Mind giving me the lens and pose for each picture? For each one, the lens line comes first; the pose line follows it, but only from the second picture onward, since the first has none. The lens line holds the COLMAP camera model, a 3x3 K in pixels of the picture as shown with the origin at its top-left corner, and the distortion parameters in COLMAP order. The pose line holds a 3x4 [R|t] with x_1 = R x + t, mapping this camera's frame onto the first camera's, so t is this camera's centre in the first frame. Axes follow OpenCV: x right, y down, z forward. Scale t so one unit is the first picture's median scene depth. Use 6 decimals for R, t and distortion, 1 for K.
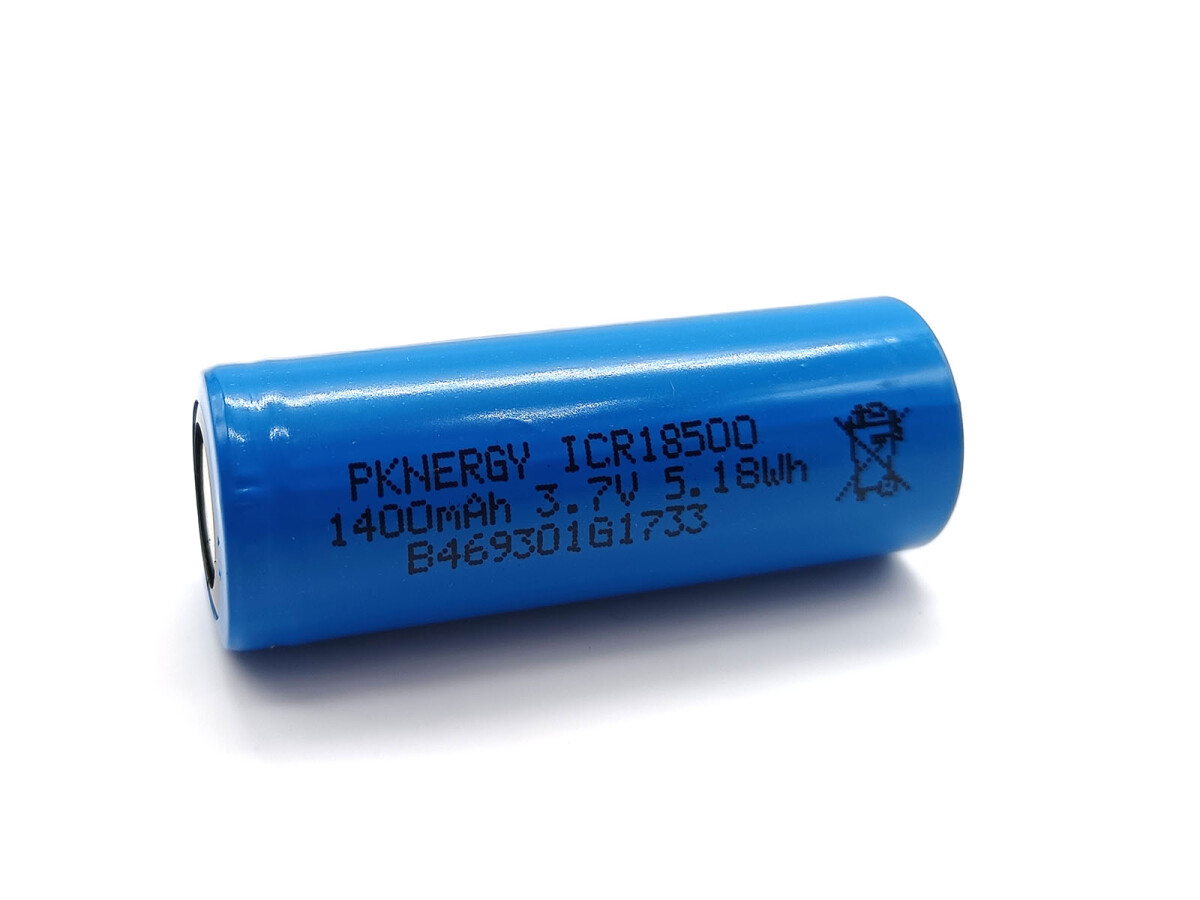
lens RADIAL K [[941.0, 0, 603.4], [0, 941.0, 449.3], [0, 0, 1]] dist [0.135700, 0.001443]
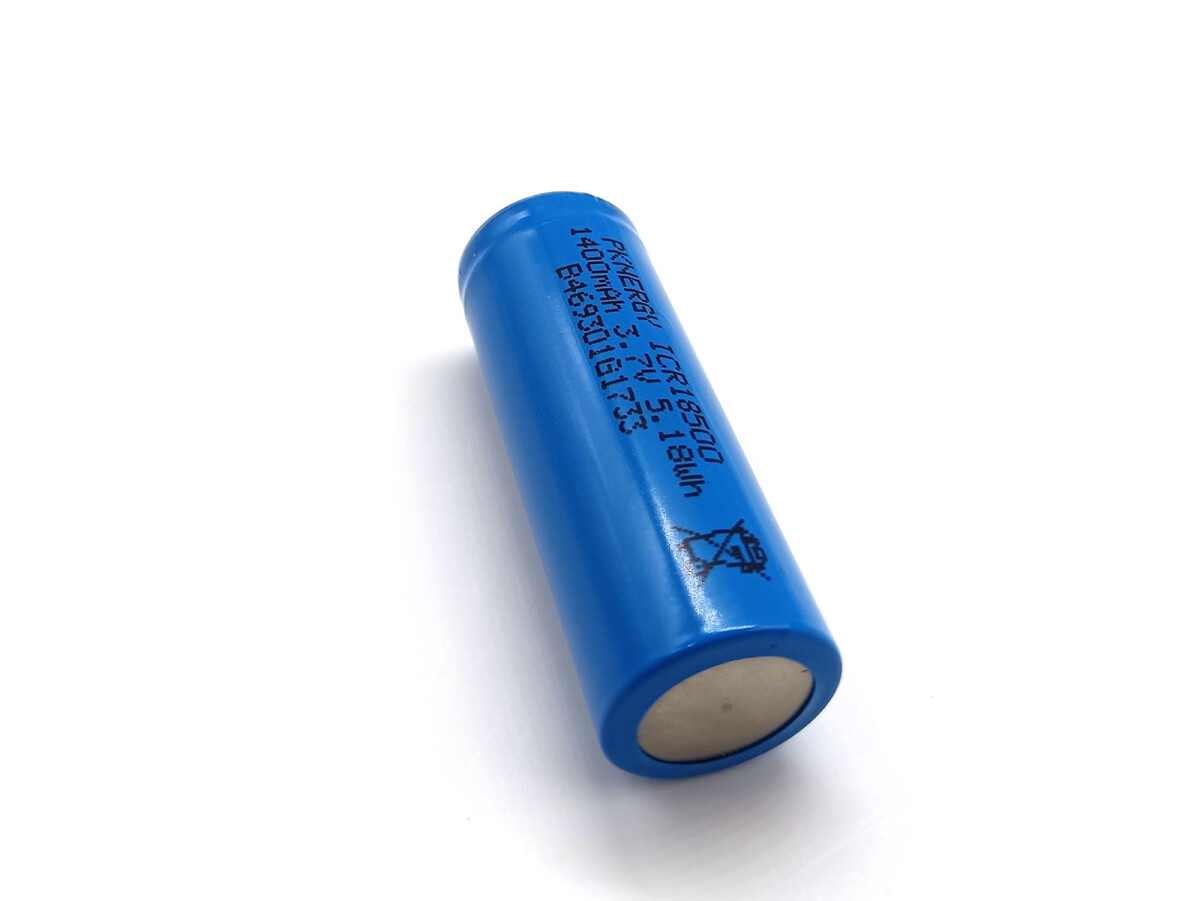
lens RADIAL K [[941.0, 0, 596.6], [0, 941.0, 450.3], [0, 0, 1]] dist [0.135700, 0.001443]
pose [[0.200894, 0.703901, -0.681297, 0.947078], [-0.965901, 0.026374, -0.257567, 0.436802], [-0.163333, 0.709809, 0.685196, 0.206018]]
